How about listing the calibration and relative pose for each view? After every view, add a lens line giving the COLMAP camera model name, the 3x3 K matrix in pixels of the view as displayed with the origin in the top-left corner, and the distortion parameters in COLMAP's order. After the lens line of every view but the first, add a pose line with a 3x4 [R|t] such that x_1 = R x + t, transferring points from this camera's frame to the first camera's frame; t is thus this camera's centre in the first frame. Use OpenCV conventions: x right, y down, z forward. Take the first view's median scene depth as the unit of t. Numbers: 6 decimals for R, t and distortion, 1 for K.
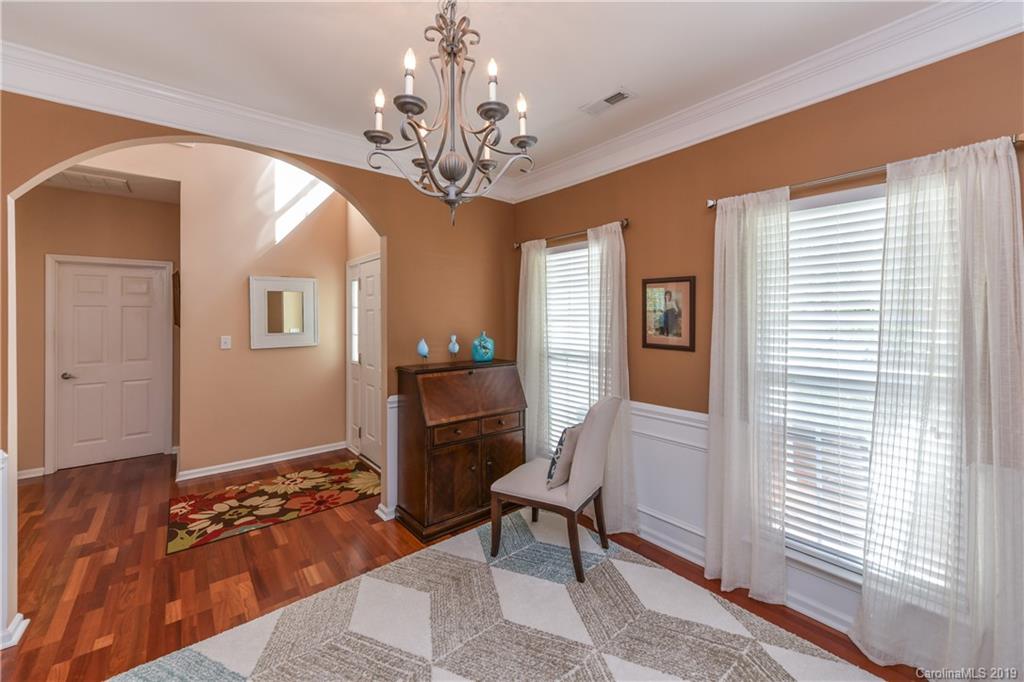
lens RADIAL K [[408.4, 0, 511.8], [0, 408.4, 314.1], [0, 0, 1]] dist [0.000653, -0.000189]
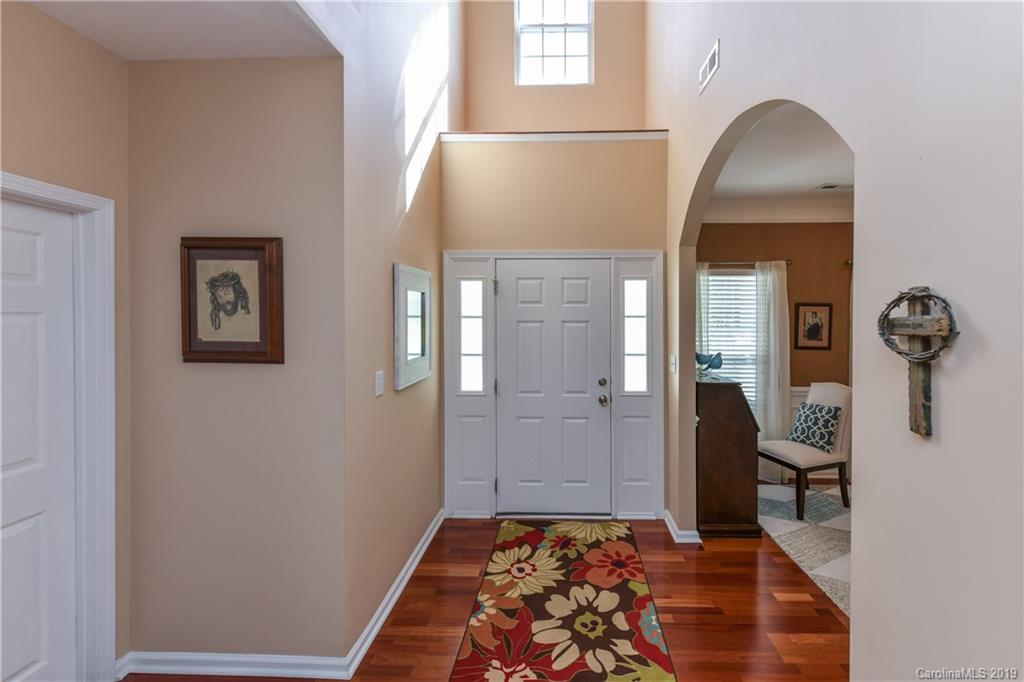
lens RADIAL K [[424.2, 0, 549.8], [0, 424.2, 320.8], [0, 0, 1]] dist [0.001770, -0.000015]
pose [[0.656562, -0.004438, 0.754259, -1.270300], [-0.006546, 0.999912, 0.011581, -0.029175], [-0.754244, -0.012541, 0.656474, 0.599991]]
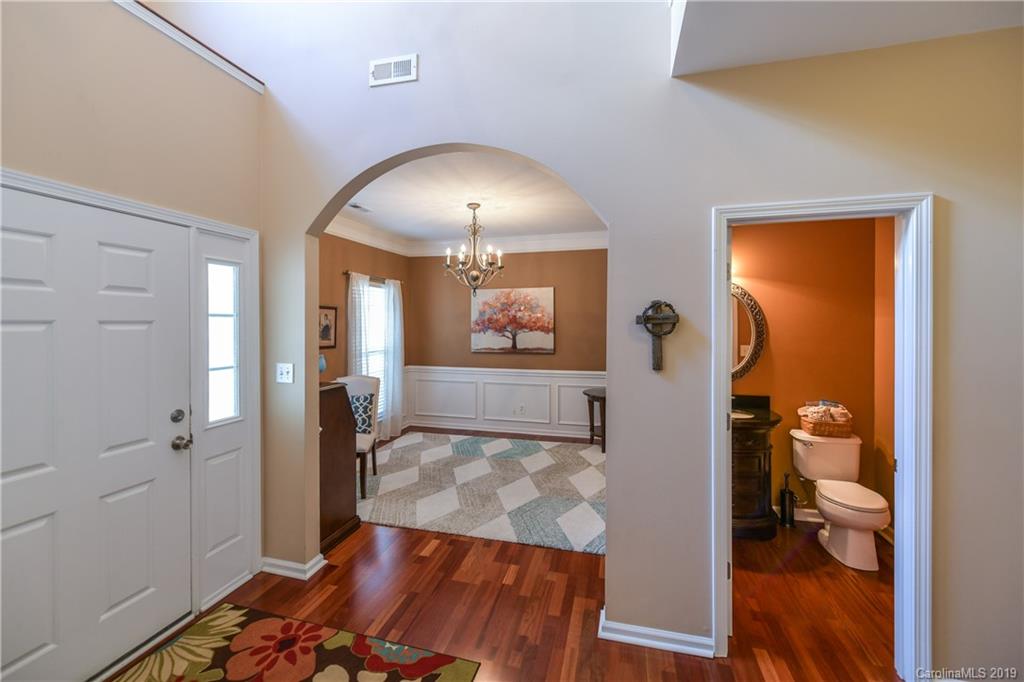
lens RADIAL K [[407.4, 0, 518.4], [0, 407.4, 324.4], [0, 0, 1]] dist [0.000531, -0.000050]
pose [[-0.589970, -0.001714, 0.807423, -1.238933], [-0.003289, 0.999995, -0.000280, -0.013540], [-0.807418, -0.002821, -0.589973, 1.156952]]
